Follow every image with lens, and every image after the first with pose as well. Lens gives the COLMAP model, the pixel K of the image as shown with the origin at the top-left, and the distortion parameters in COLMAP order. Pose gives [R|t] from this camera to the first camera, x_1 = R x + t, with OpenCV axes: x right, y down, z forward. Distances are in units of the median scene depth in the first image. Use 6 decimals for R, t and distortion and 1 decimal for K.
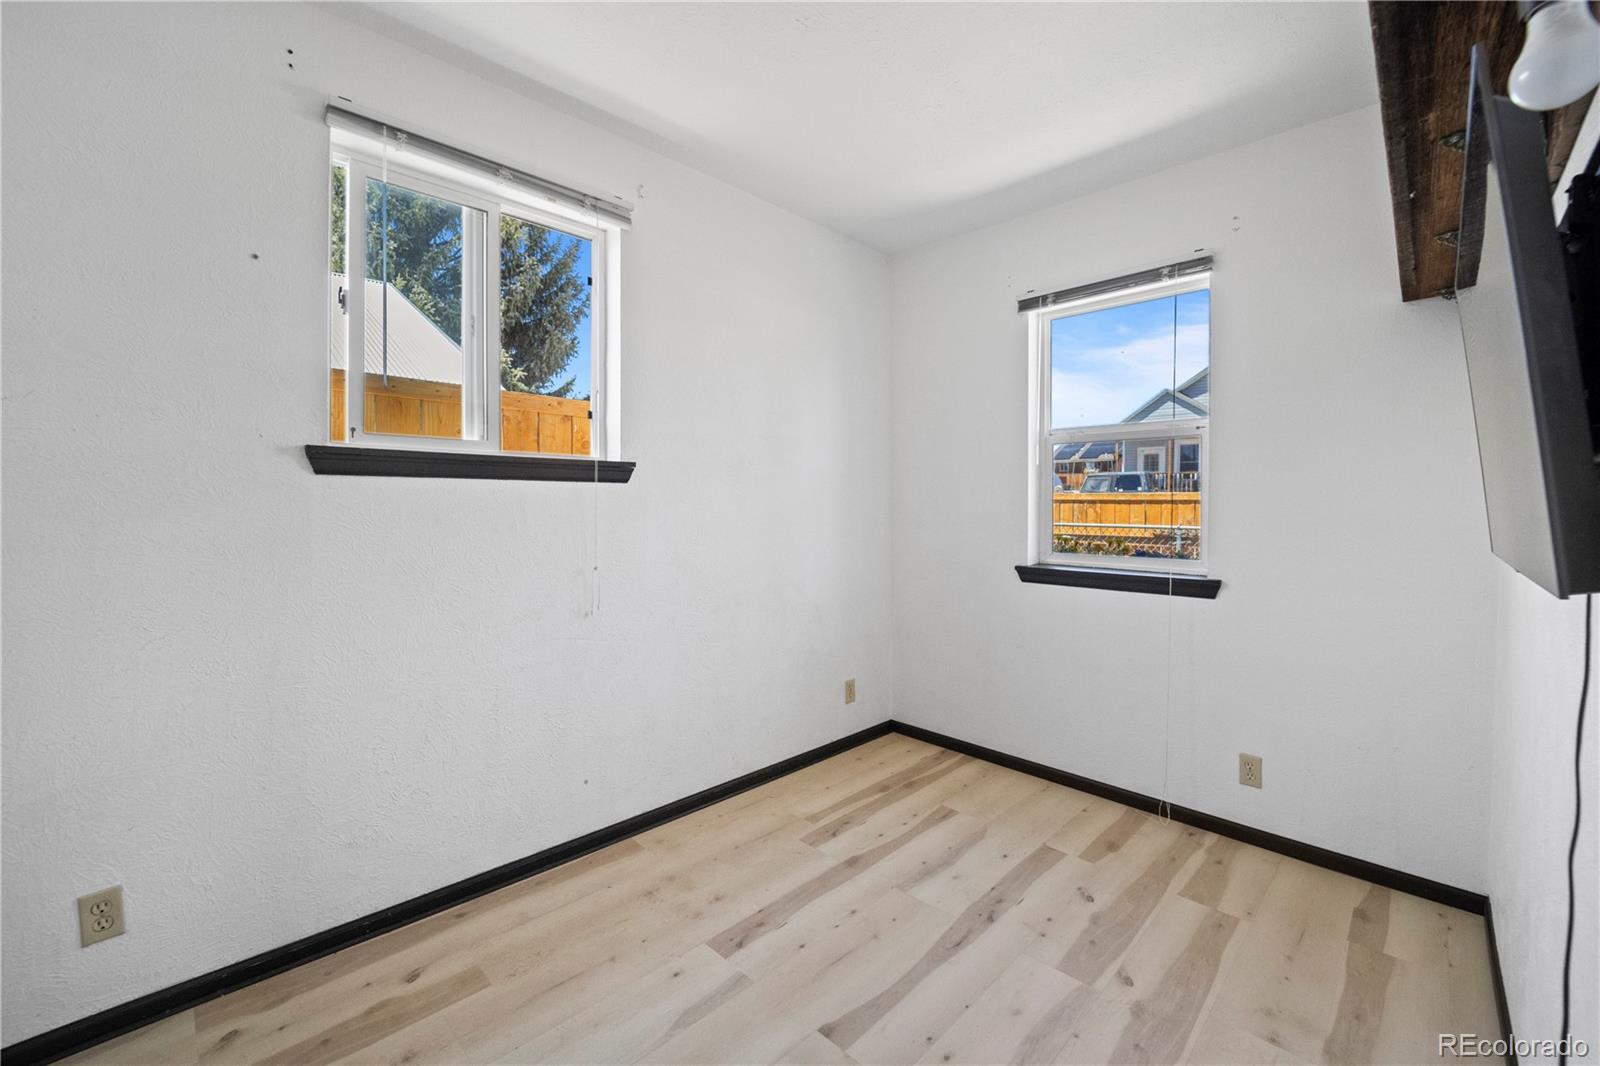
lens RADIAL K [[653.1, 0, 798.3], [0, 653.1, 532.6], [0, 0, 1]] dist [-0.019724, -0.000204]
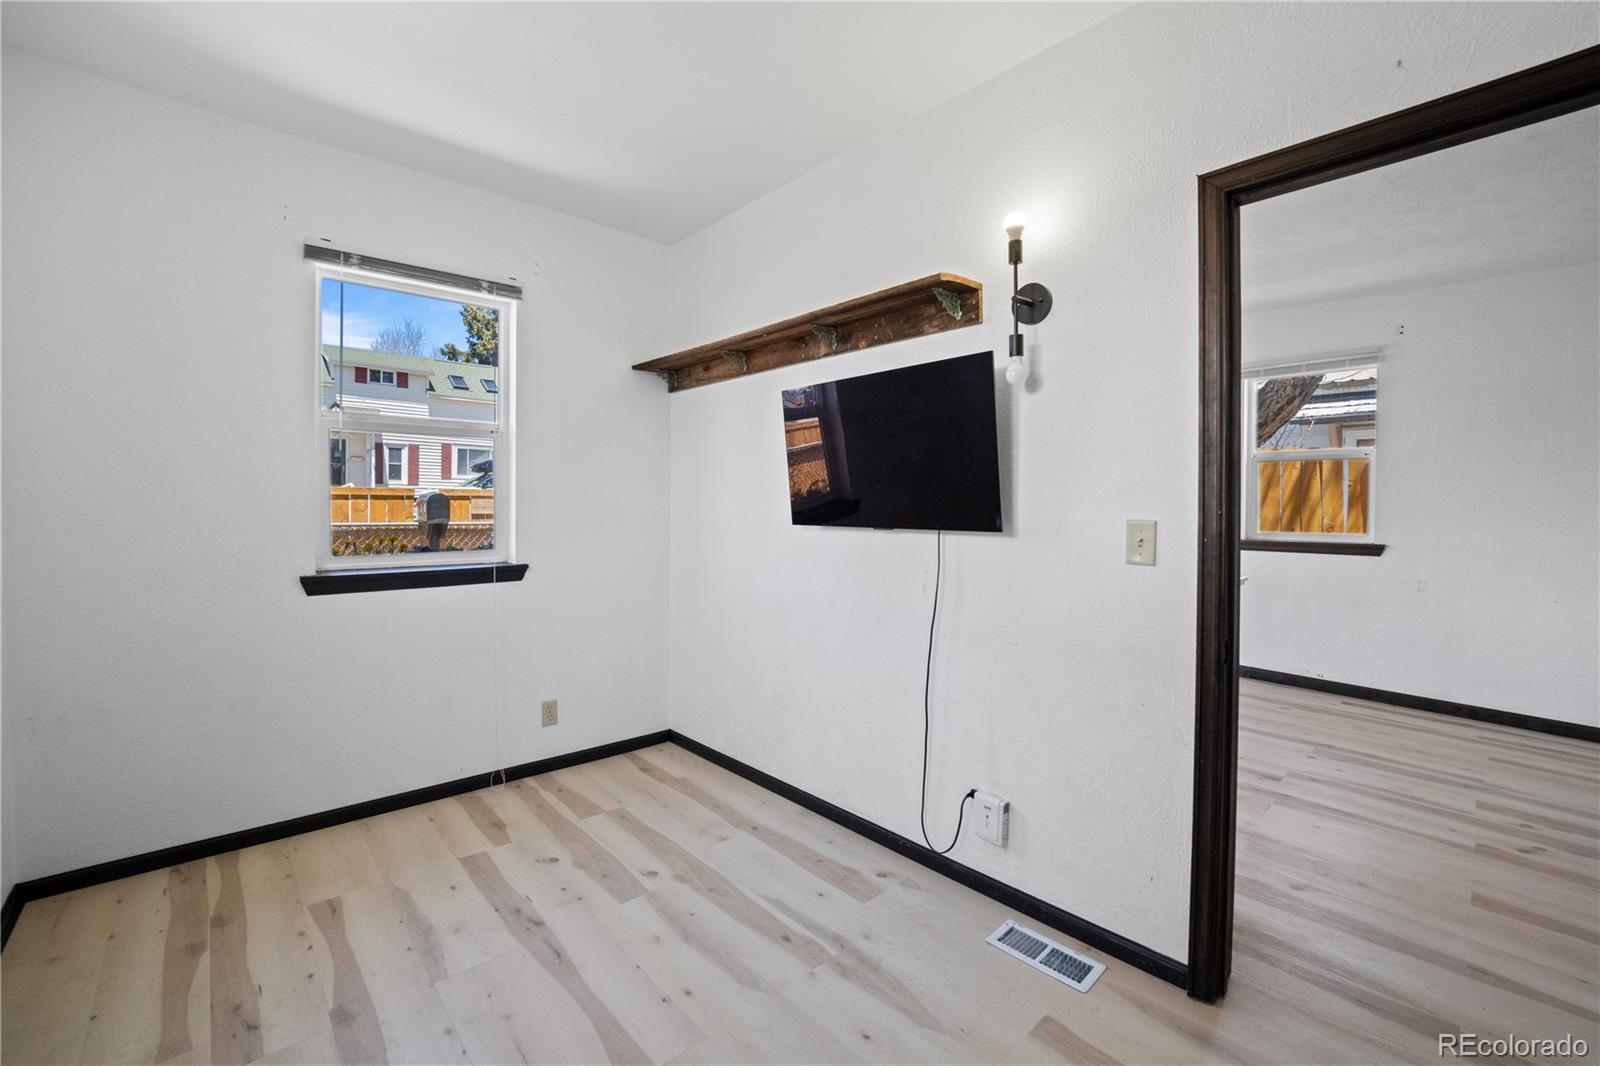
lens RADIAL K [[653.1, 0, 798.3], [0, 653.1, 532.6], [0, 0, 1]] dist [-0.019724, -0.000204]
pose [[0.056552, -0.045304, 0.997371, -0.520225], [0.039443, 0.998291, 0.043110, -0.015548], [-0.997620, 0.036902, 0.058243, 0.439588]]
